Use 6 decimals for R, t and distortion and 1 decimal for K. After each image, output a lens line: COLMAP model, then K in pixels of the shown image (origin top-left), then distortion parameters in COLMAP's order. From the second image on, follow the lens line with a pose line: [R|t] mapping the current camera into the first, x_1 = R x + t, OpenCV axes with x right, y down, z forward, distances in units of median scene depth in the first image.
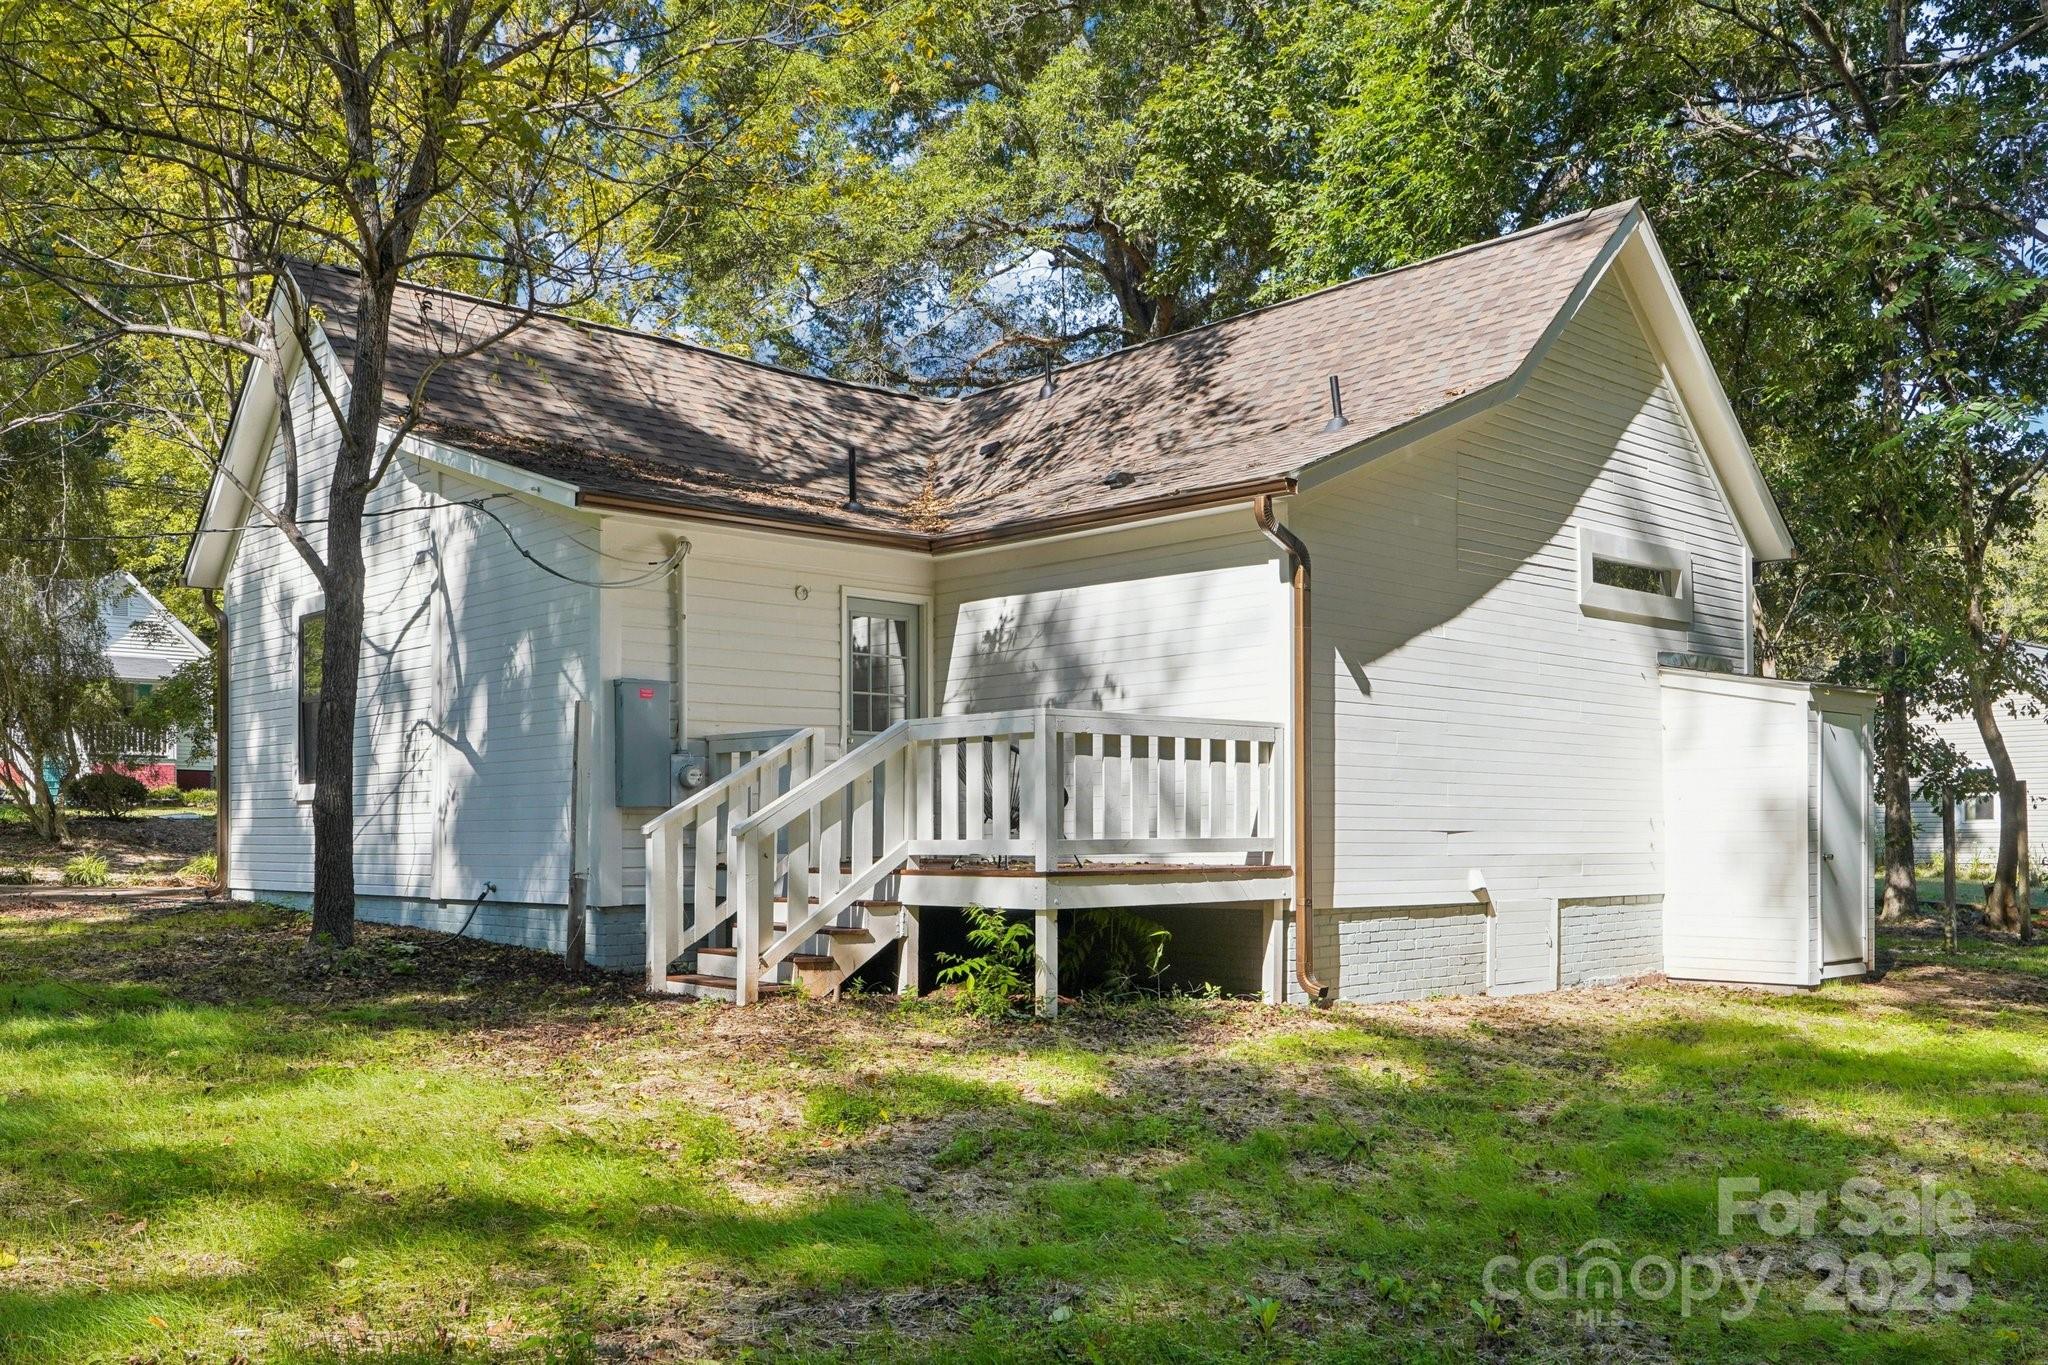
lens RADIAL K [[1771.5, 0, 1047.6], [0, 1771.5, 738.1], [0, 0, 1]] dist [0.003174, 0.009911]
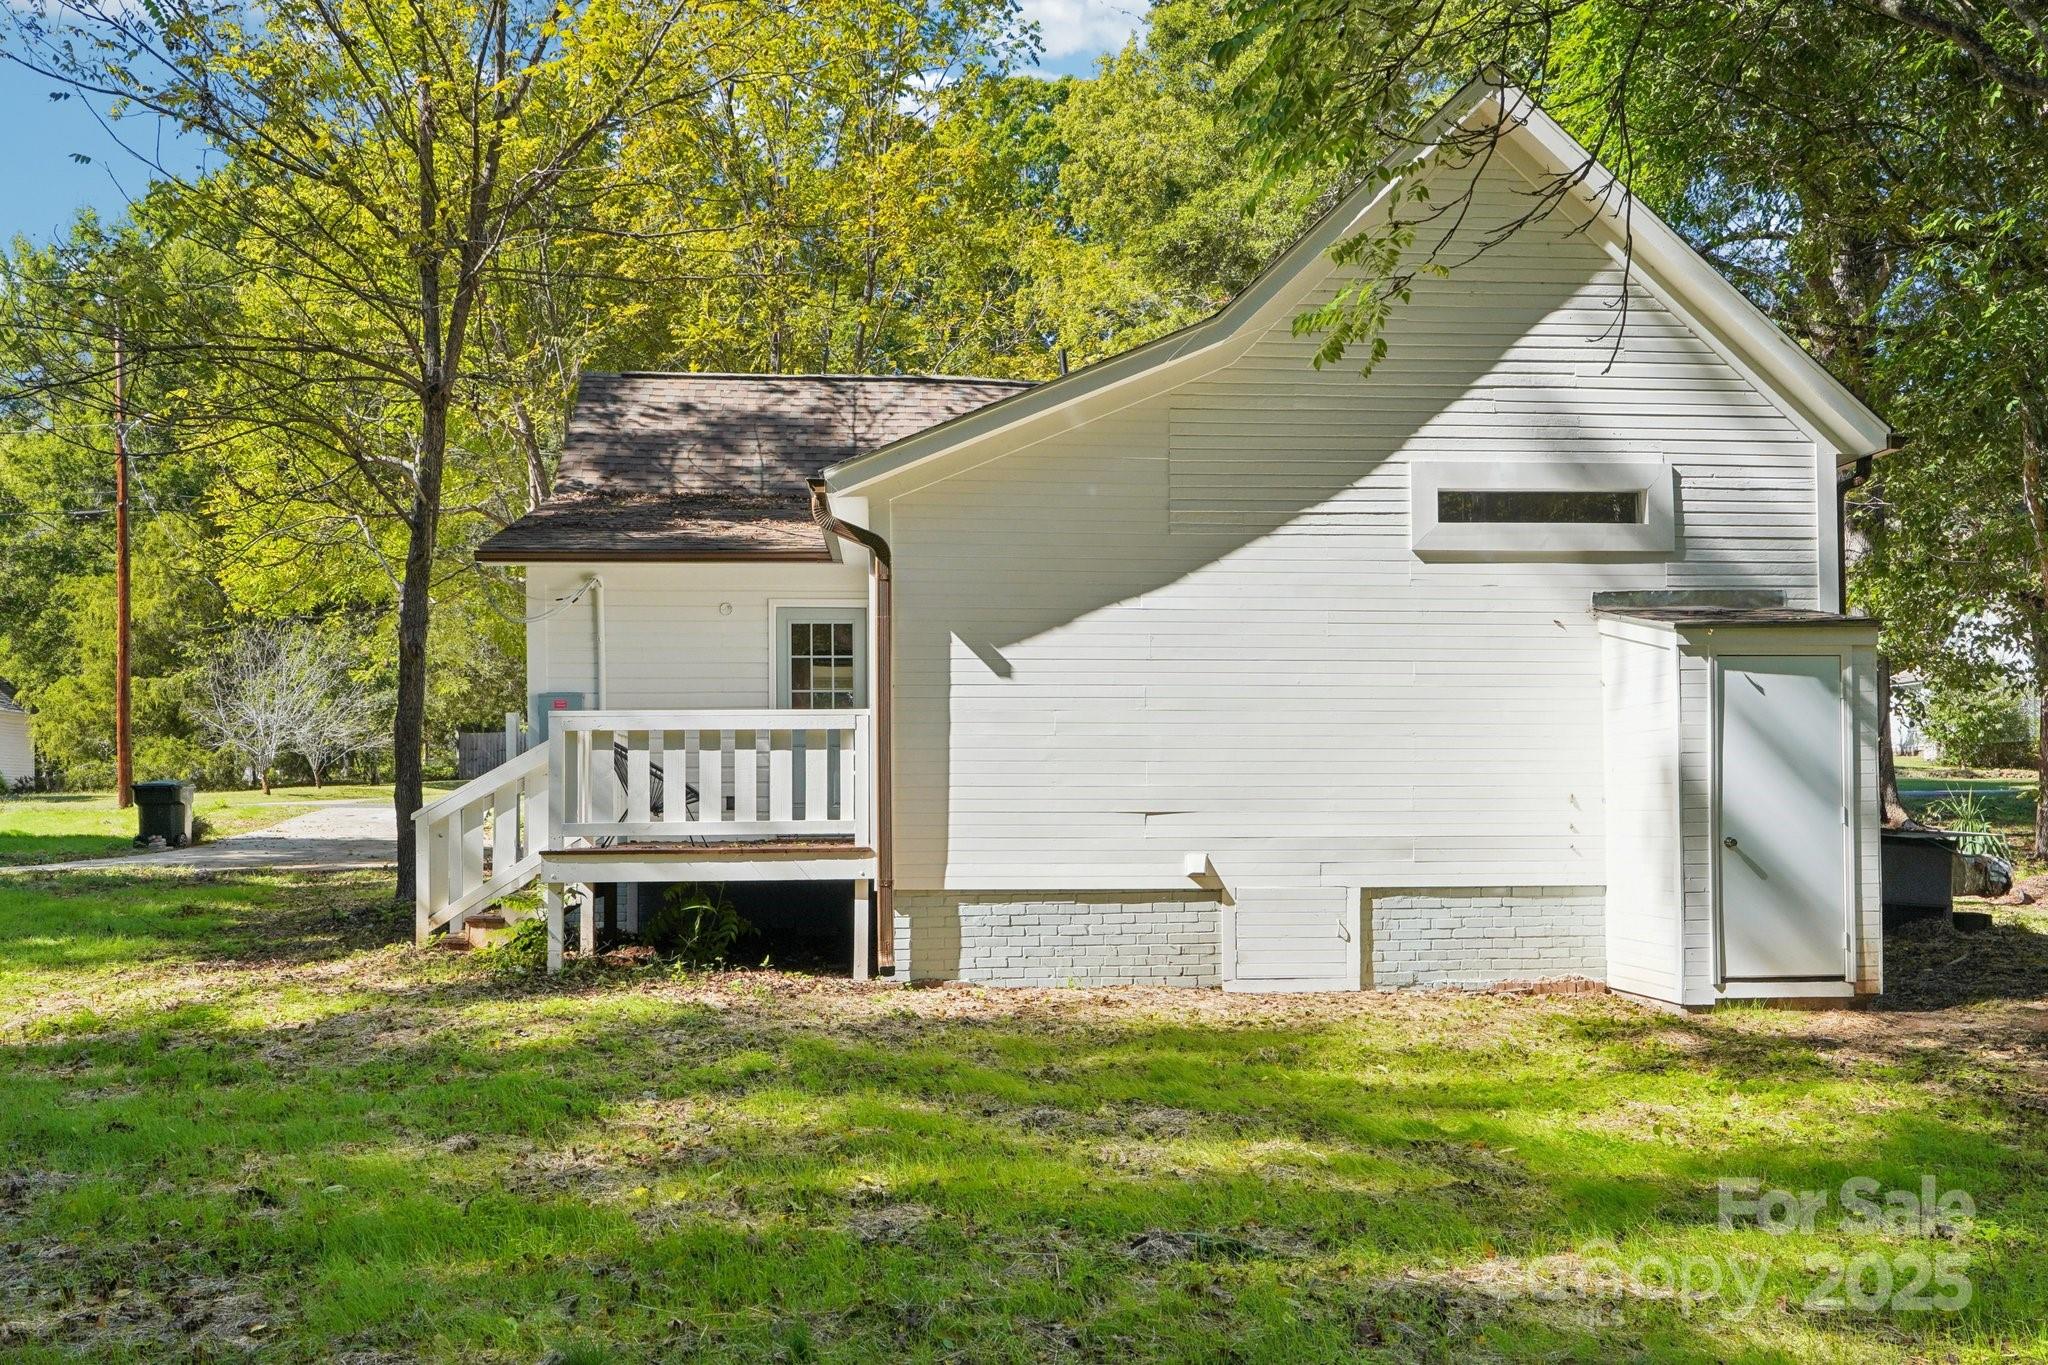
lens RADIAL K [[1771.5, 0, 1051.1], [0, 1771.5, 729.4], [0, 0, 1]] dist [0.003174, 0.009911]
pose [[0.777965, -0.029649, -0.627607, 0.797300], [0.039683, 0.999210, 0.001987, 0.004120], [0.627053, -0.026451, 0.778528, 0.235512]]
